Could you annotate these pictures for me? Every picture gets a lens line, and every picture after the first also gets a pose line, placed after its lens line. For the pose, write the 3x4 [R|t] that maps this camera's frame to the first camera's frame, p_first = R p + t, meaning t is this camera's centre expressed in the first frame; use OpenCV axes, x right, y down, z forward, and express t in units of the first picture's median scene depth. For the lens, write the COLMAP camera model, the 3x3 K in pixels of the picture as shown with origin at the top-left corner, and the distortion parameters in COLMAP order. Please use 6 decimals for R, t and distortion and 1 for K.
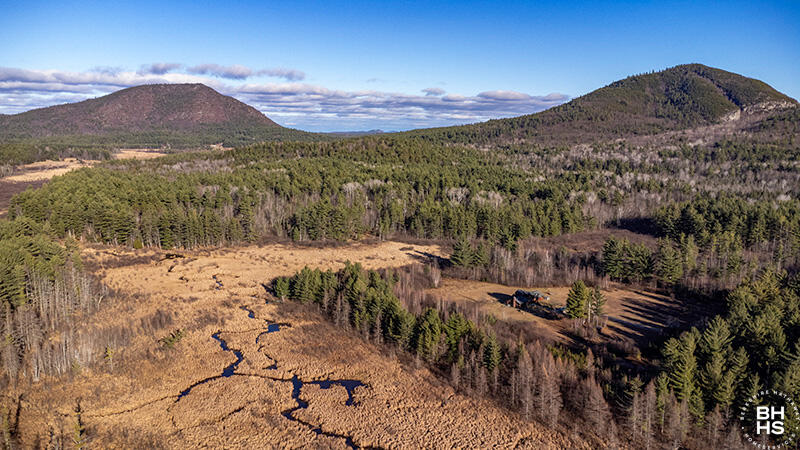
lens RADIAL K [[568.5, 0, 399.7], [0, 568.5, 224.6], [0, 0, 1]] dist [0.013437, 0.004519]
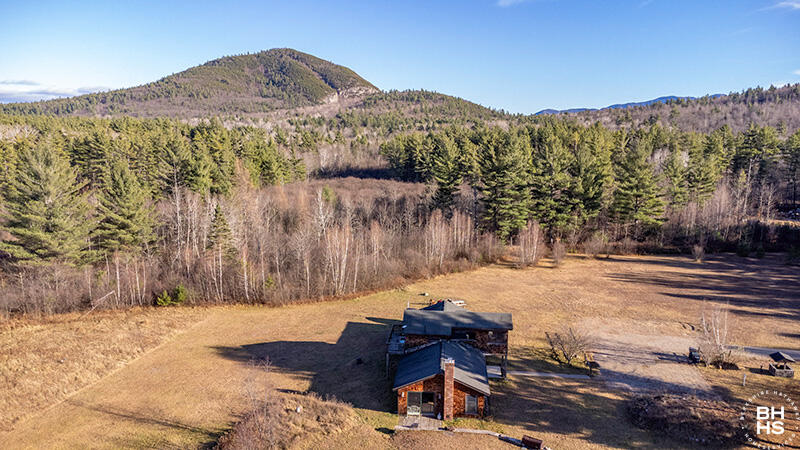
lens RADIAL K [[568.5, 0, 400.1], [0, 568.5, 224.1], [0, 0, 1]] dist [0.013437, 0.004519]
pose [[0.767715, -0.095174, 0.633684, 0.014089], [0.099427, 0.994624, 0.028927, 0.013339], [-0.633031, 0.040798, 0.773051, 0.145742]]
